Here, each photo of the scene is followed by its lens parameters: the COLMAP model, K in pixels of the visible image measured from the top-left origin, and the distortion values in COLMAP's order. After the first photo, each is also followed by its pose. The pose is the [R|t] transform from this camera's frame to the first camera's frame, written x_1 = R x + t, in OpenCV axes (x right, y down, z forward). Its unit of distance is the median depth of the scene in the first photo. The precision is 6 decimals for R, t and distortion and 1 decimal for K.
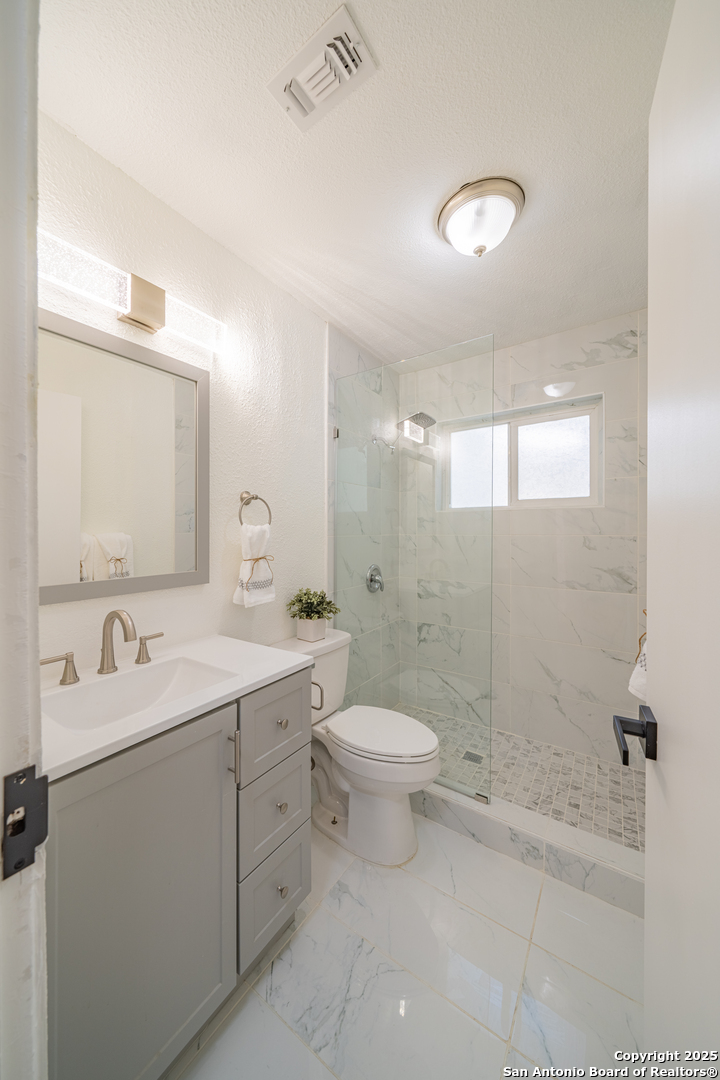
lens RADIAL K [[373.4, 0, 360.0], [0, 373.4, 540.0], [0, 0, 1]] dist [-0.000572, -0.000003]
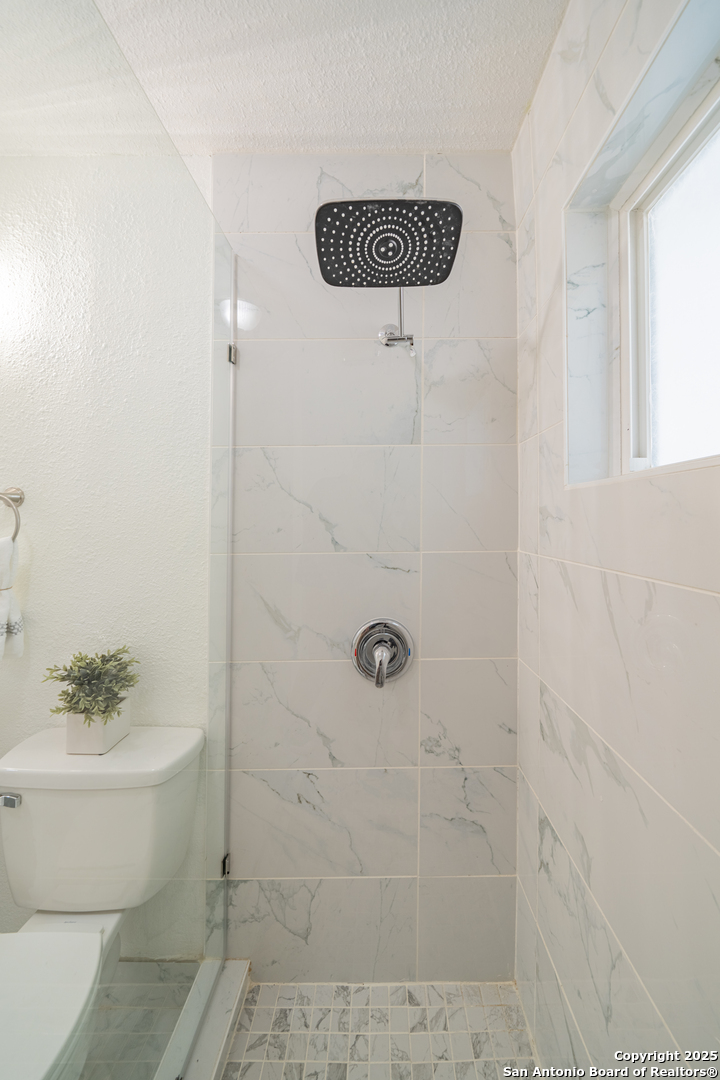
lens RADIAL K [[373.4, 0, 360.0], [0, 373.4, 540.0], [0, 0, 1]] dist [-0.000572, -0.000003]
pose [[0.557063, -0.002327, -0.830467, 0.398913], [-0.013755, 0.999833, -0.012029, -0.022648], [0.830356, 0.018124, 0.556938, 0.750805]]
